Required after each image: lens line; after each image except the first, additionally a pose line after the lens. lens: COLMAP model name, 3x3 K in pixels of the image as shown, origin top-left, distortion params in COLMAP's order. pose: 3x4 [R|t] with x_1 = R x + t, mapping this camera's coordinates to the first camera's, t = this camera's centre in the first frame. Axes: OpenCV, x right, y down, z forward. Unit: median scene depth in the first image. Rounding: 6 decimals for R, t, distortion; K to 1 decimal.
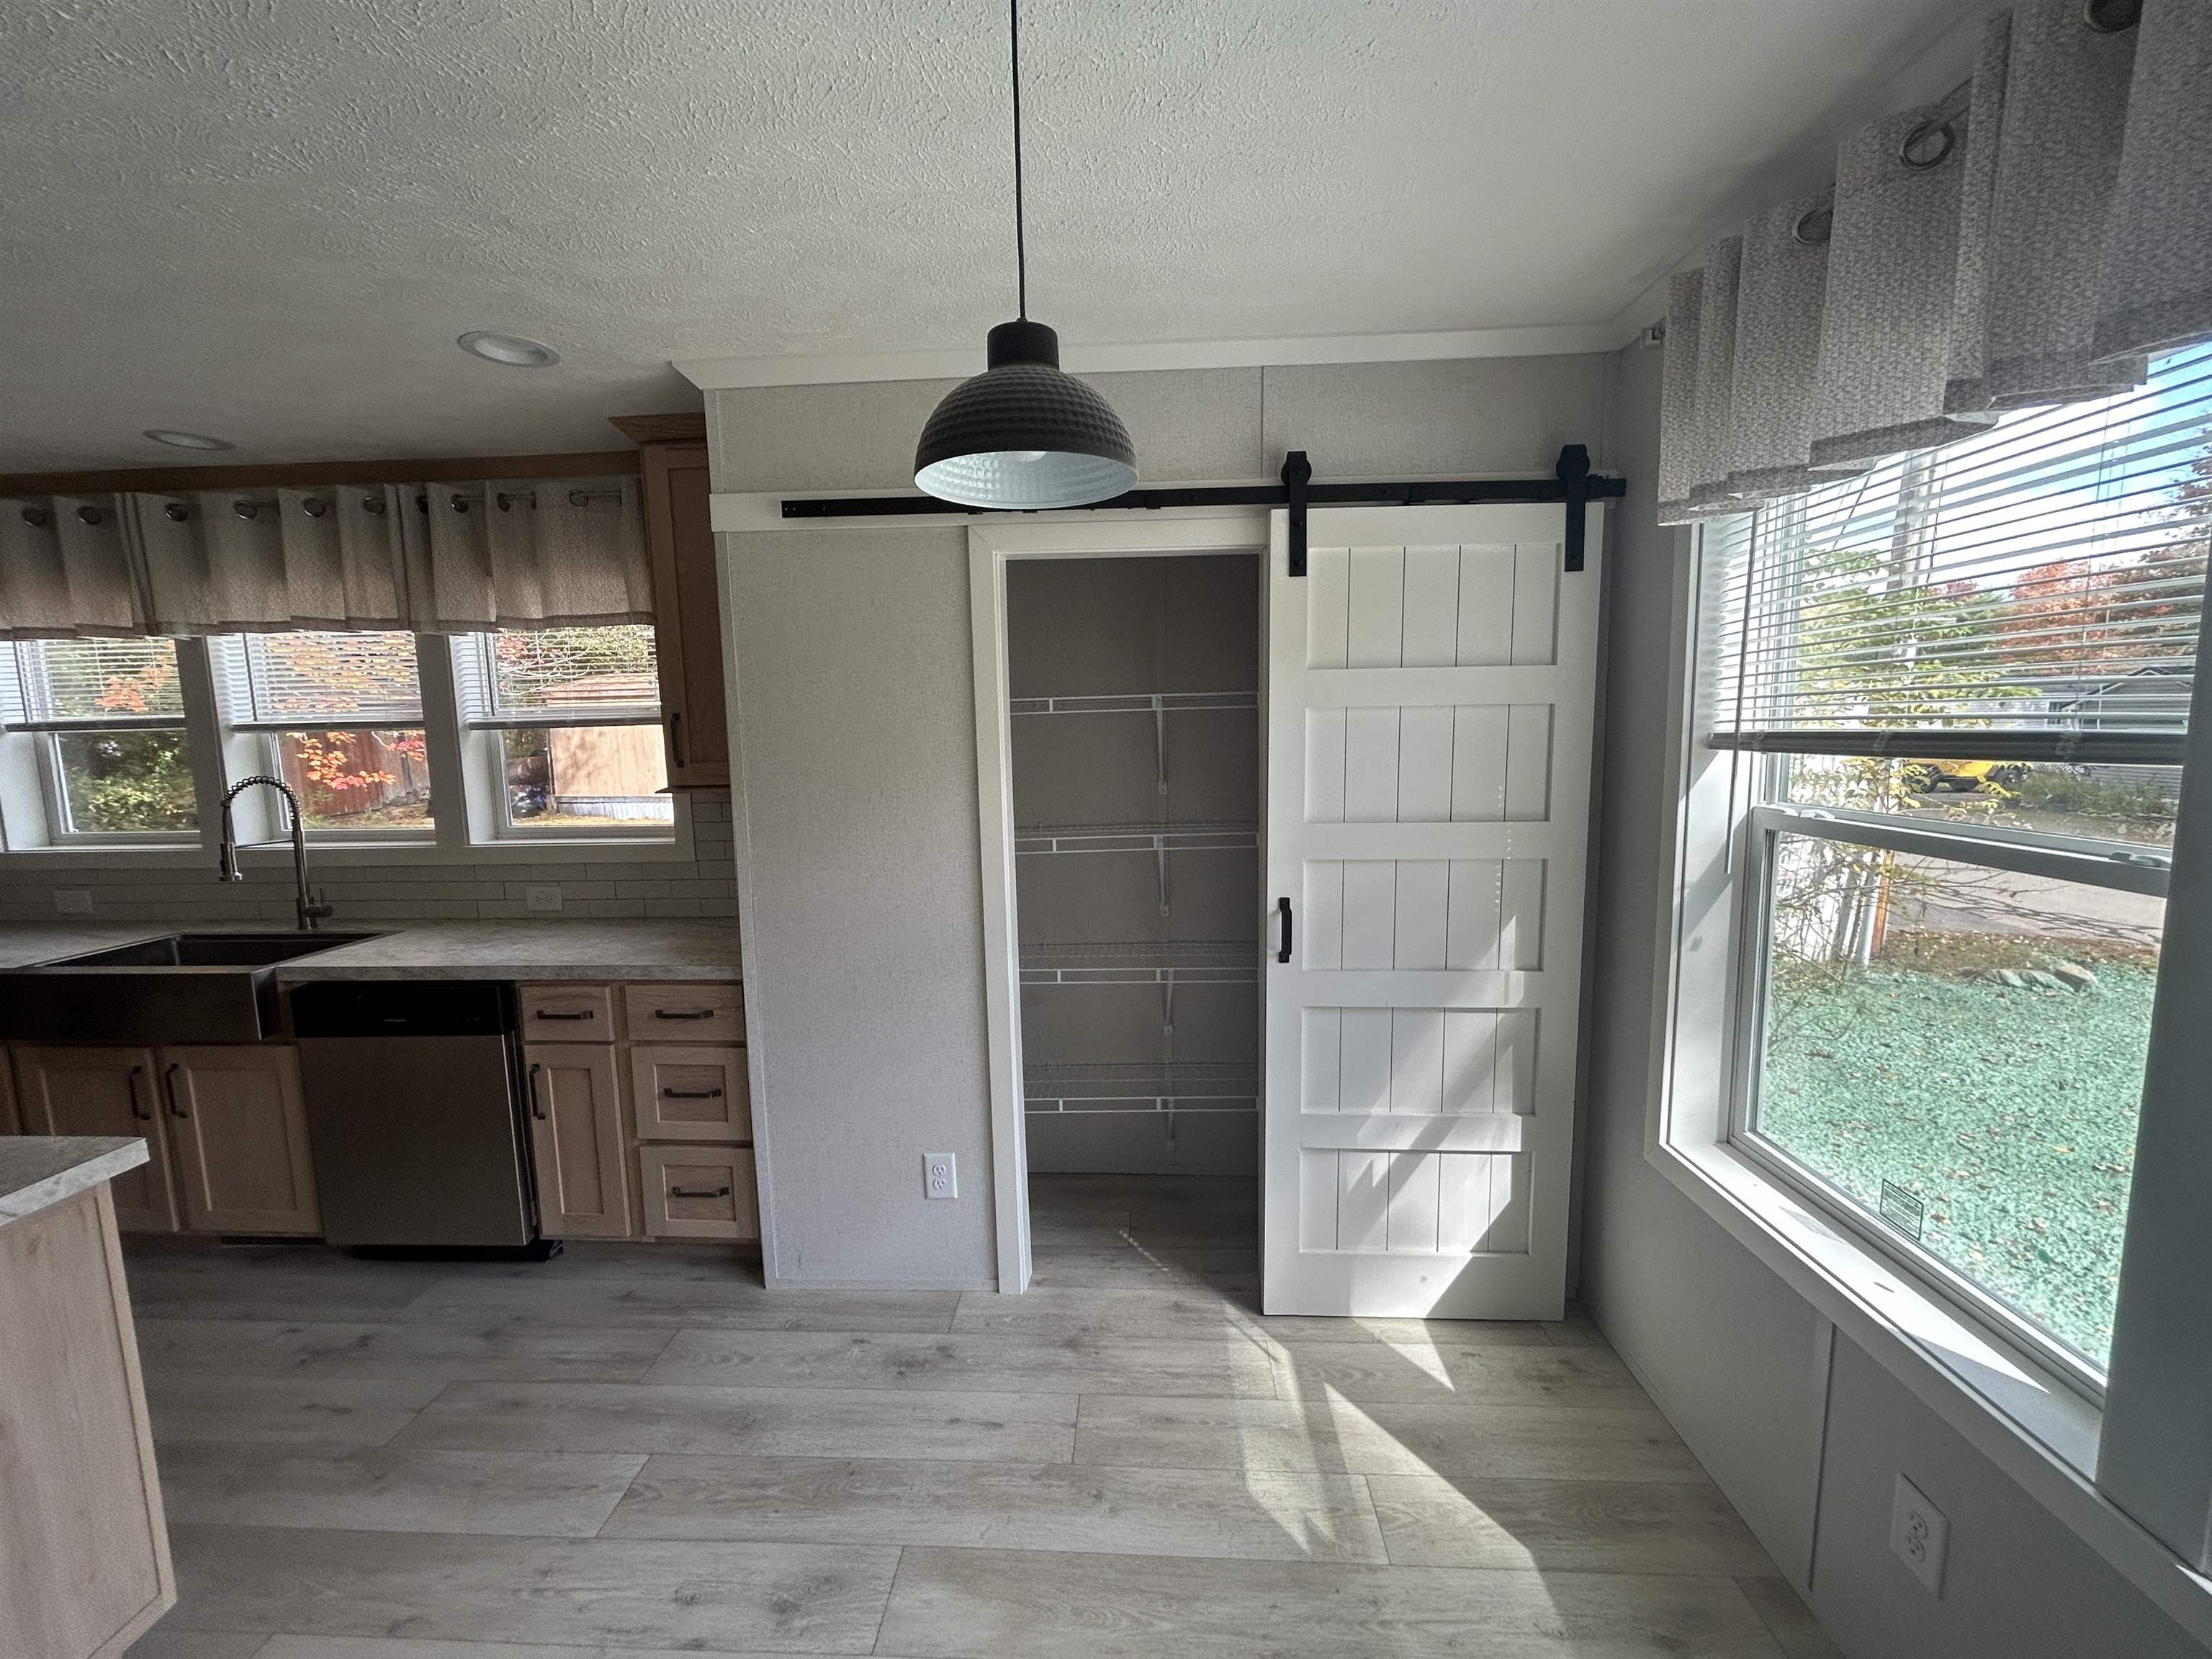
lens RADIAL K [[892.1, 0, 1106.0], [0, 892.1, 829.5], [0, 0, 1]] dist [0.007210, -0.000320]
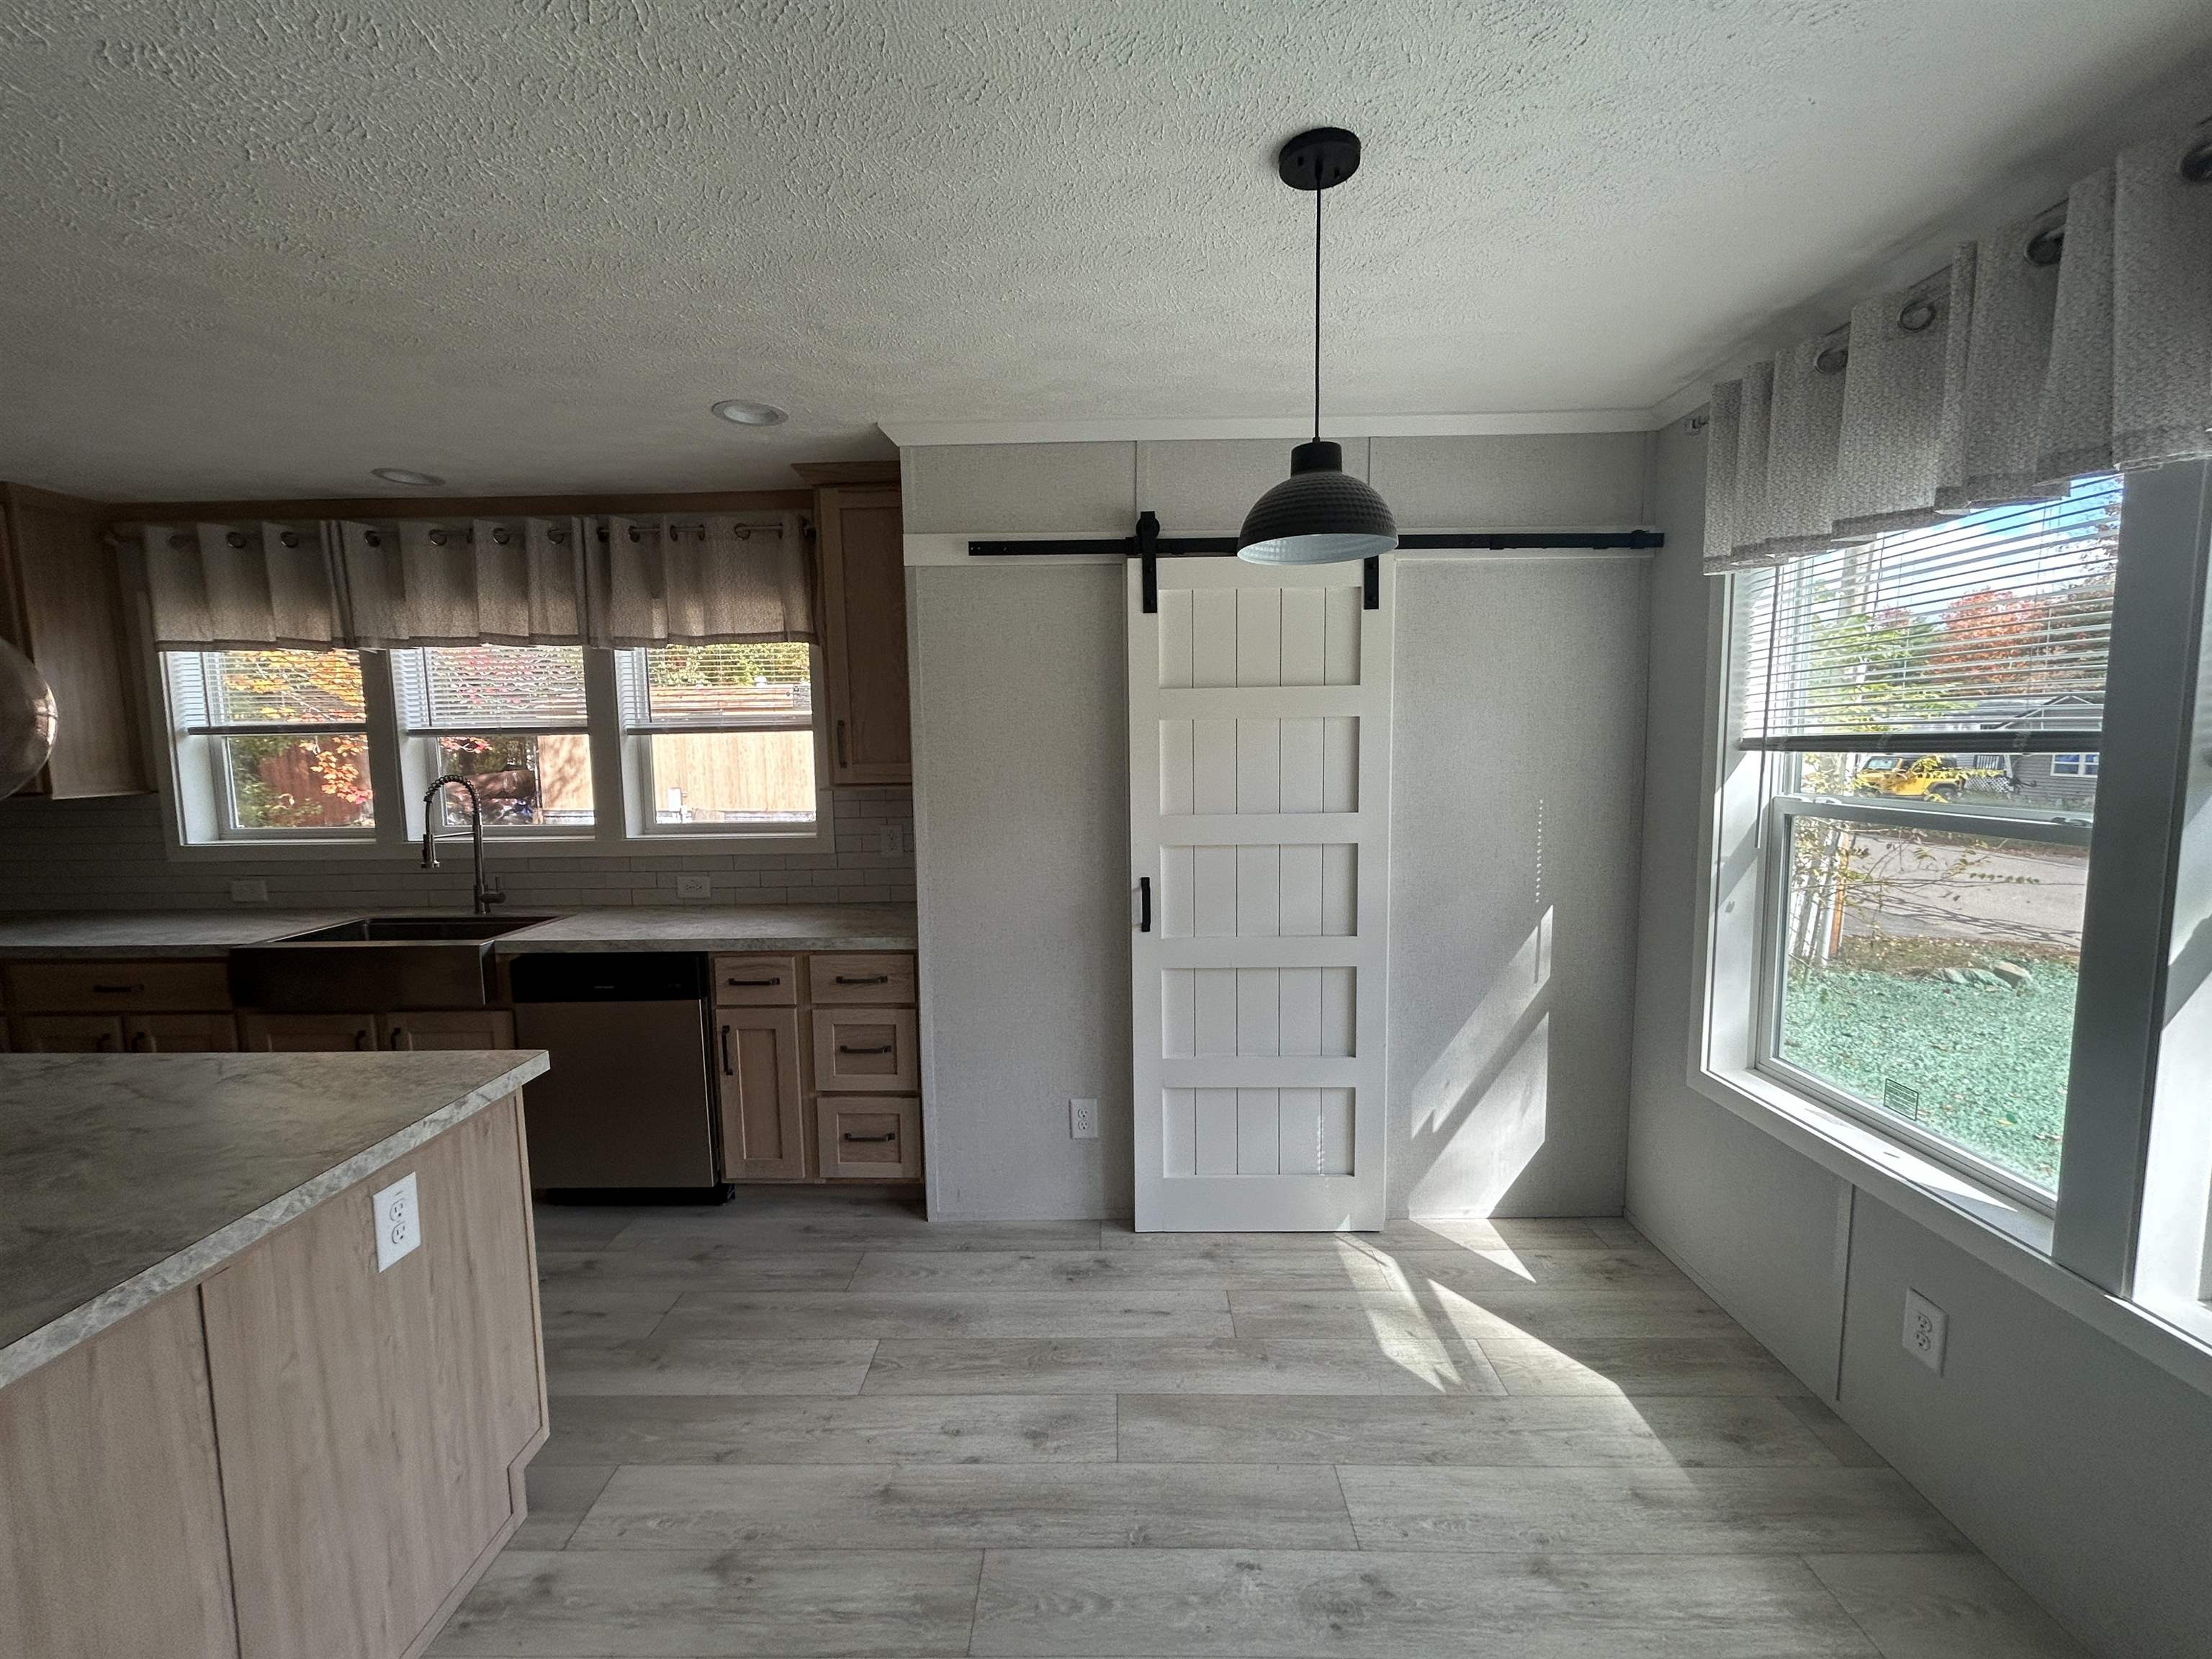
lens RADIAL K [[898.6, 0, 1106.0], [0, 898.6, 829.5], [0, 0, 1]] dist [-0.001930, 0.006973]
pose [[0.999200, 0.001420, 0.039964, -0.223742], [-0.000603, 0.999791, -0.020439, 0.039498], [-0.039985, 0.020399, 0.998992, -0.188769]]
